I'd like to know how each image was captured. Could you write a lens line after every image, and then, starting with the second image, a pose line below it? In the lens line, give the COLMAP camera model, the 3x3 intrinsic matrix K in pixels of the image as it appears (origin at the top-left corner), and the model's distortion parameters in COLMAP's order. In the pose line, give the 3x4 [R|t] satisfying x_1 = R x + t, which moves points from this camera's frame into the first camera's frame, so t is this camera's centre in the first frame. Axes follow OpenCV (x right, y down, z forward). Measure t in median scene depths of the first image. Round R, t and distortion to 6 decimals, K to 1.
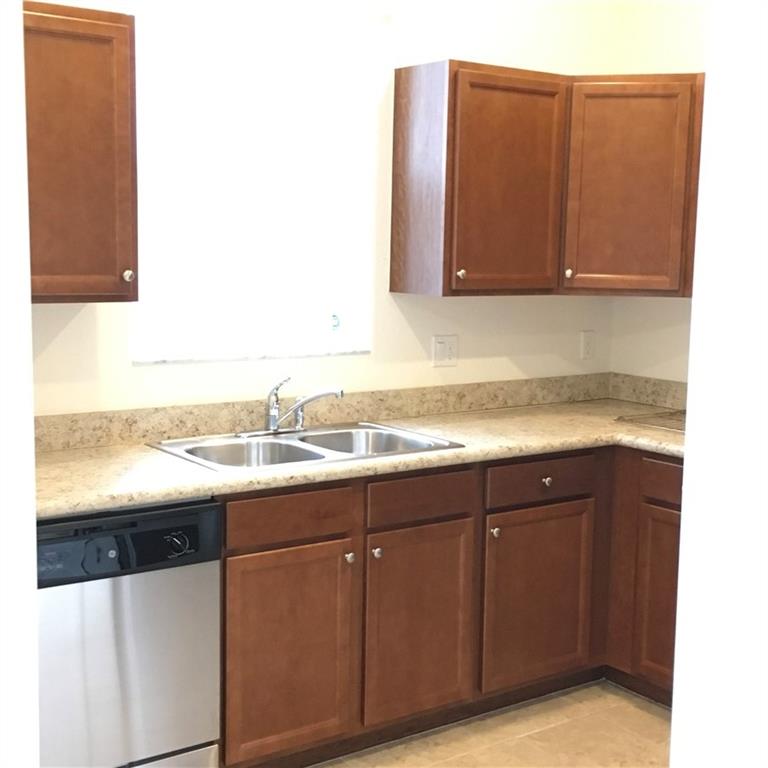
lens RADIAL K [[1075.6, 0, 384.0], [0, 1075.6, 384.0], [0, 0, 1]] dist [-0.015561, -0.034421]
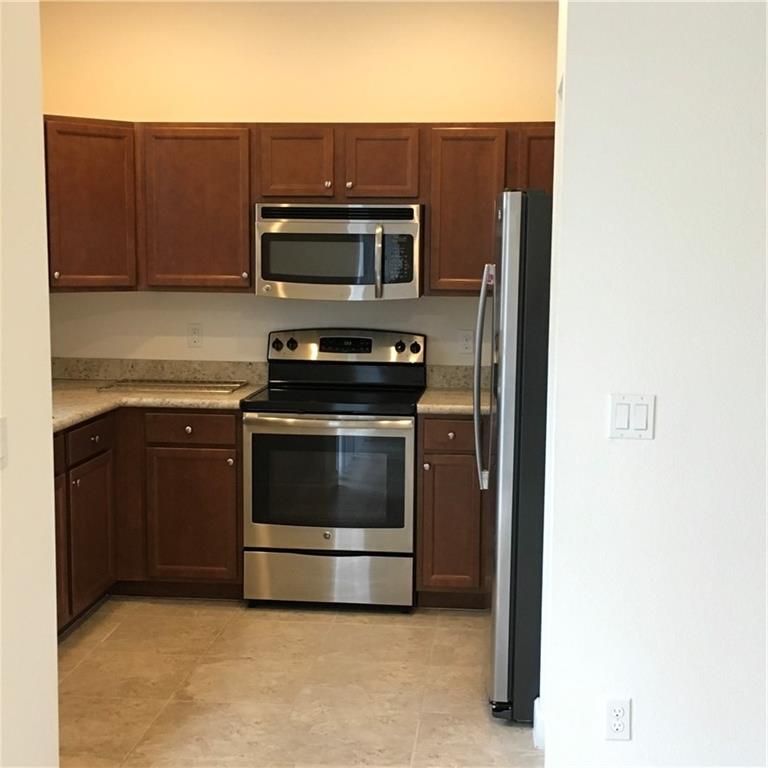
lens RADIAL K [[1075.6, 0, 384.0], [0, 1075.6, 384.0], [0, 0, 1]] dist [-0.015561, -0.034421]
pose [[0.676632, -0.105797, 0.728682, -0.495872], [0.098692, 0.993725, 0.052636, -0.007434], [-0.729678, 0.036300, 0.682827, -0.114549]]
